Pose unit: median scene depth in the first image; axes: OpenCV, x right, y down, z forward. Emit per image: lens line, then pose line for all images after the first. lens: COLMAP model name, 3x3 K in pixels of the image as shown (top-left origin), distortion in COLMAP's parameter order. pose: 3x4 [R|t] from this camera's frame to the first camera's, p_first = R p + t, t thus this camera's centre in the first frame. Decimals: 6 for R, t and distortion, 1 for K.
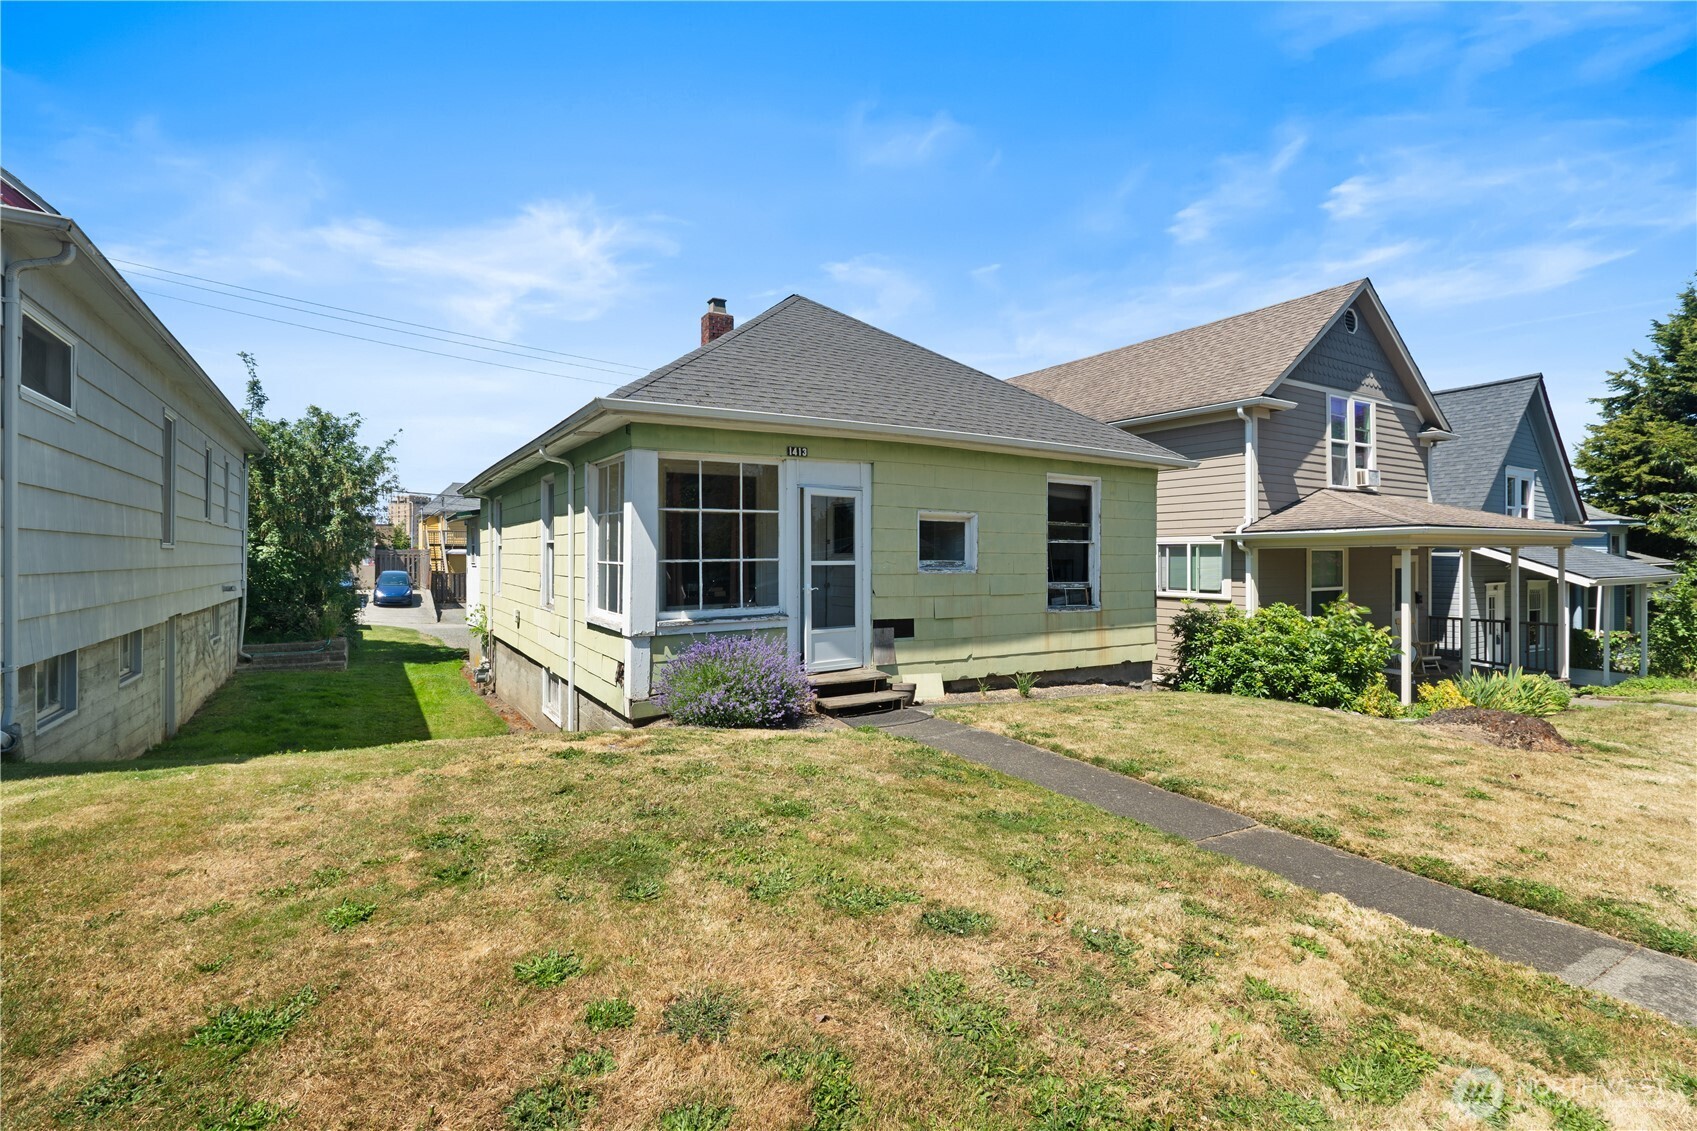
lens RADIAL K [[773.0, 0, 862.8], [0, 773.0, 561.8], [0, 0, 1]] dist [-0.013581, 0.001169]
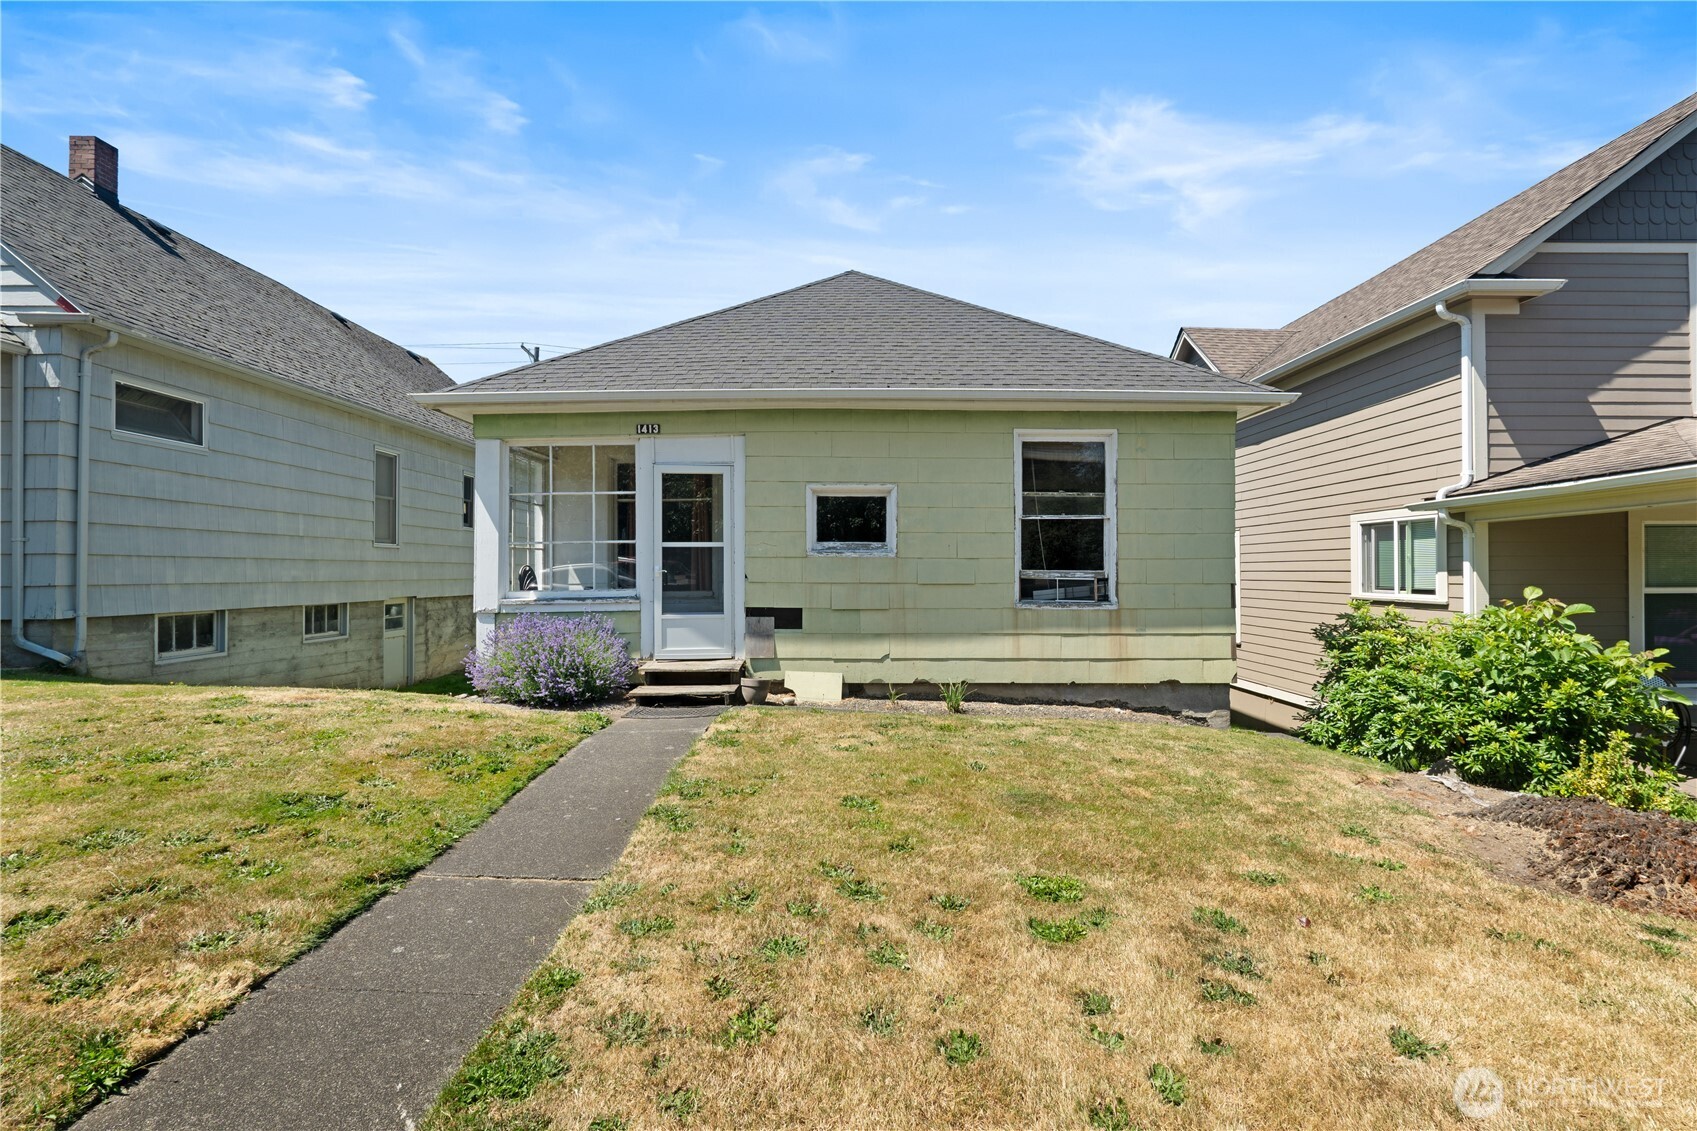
lens RADIAL K [[773.0, 0, 856.4], [0, 773.0, 566.5], [0, 0, 1]] dist [-0.013581, 0.001169]
pose [[0.851540, -0.007732, -0.524233, 0.517370], [0.001495, 0.999923, -0.012319, 0.033599], [0.524288, 0.009706, 0.851486, 0.255019]]
